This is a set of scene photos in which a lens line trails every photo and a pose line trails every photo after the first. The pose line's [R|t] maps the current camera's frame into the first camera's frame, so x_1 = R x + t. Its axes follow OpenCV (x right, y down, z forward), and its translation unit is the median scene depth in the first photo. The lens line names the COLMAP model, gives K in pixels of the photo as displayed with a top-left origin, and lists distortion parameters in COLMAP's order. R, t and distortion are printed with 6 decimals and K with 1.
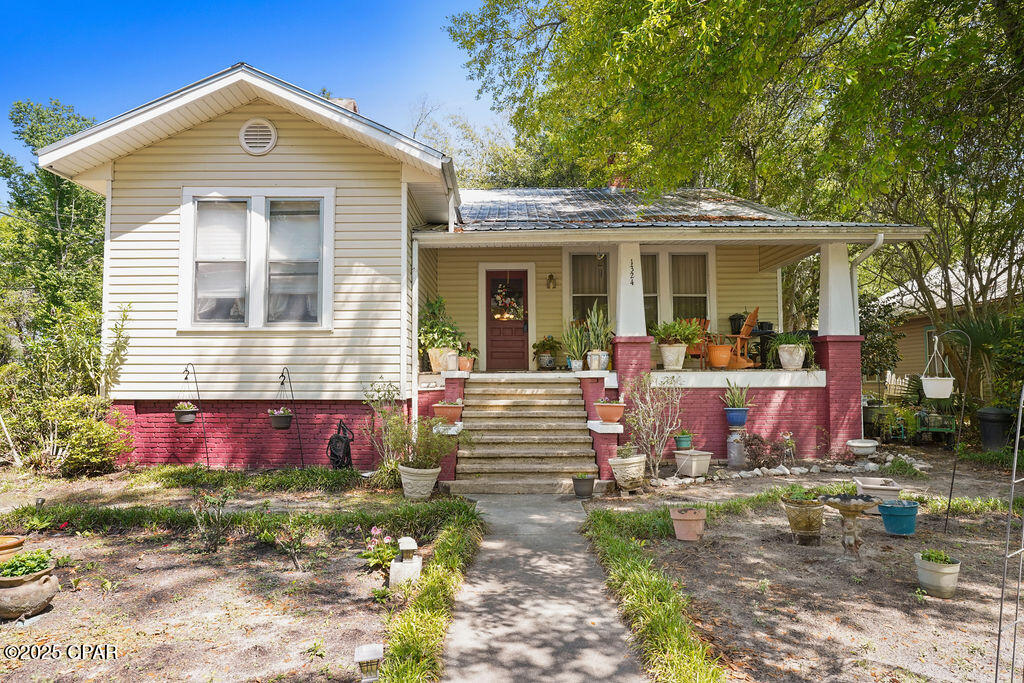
lens RADIAL K [[649.6, 0, 512.0], [0, 649.6, 341.5], [0, 0, 1]] dist [0.002830, 0.002548]
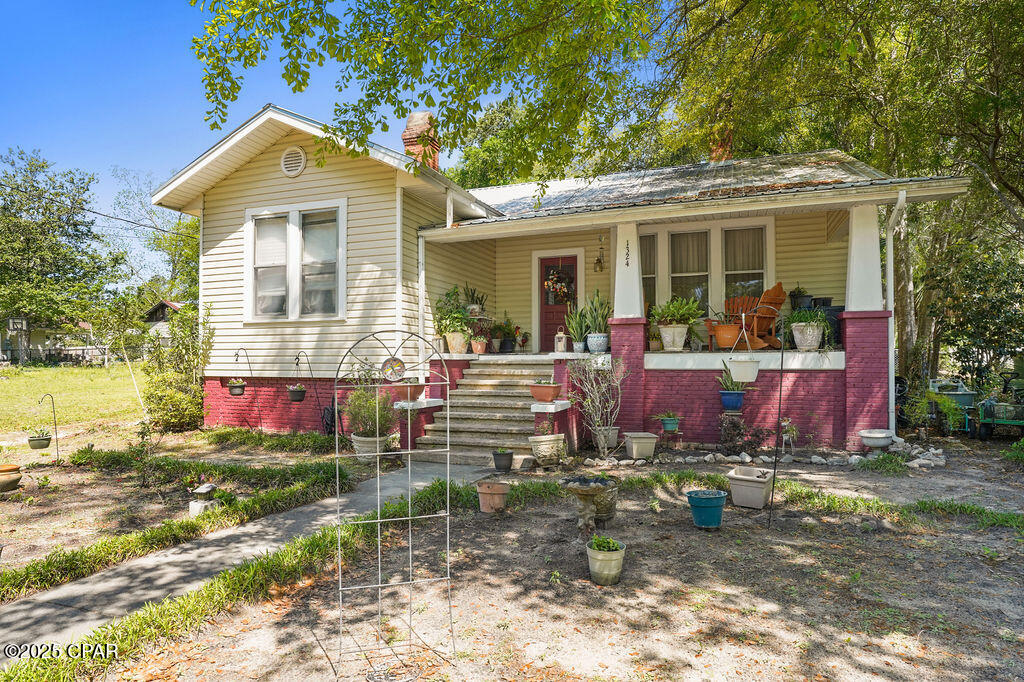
lens RADIAL K [[621.3, 0, 509.4], [0, 621.3, 359.8], [0, 0, 1]] dist [-0.005942, -0.000080]
pose [[0.931968, -0.000095, -0.362541, 0.405589], [0.021111, 0.998317, 0.054009, 0.000712], [0.361926, -0.057989, 0.930402, 0.046219]]
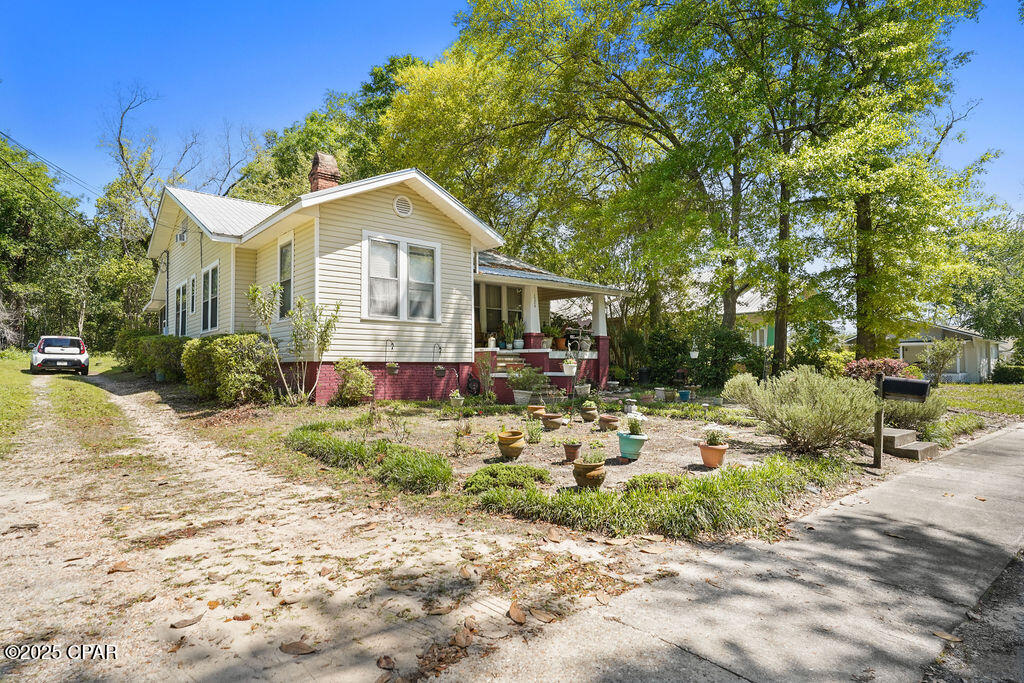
lens RADIAL K [[551.6, 0, 512.0], [0, 551.6, 341.5], [0, 0, 1]] dist [-0.002494, -0.000400]
pose [[0.760702, 0.030859, 0.648367, -1.089826], [-0.046950, 0.998869, 0.007544, 0.010902], [-0.647401, -0.036180, 0.761290, -0.282613]]
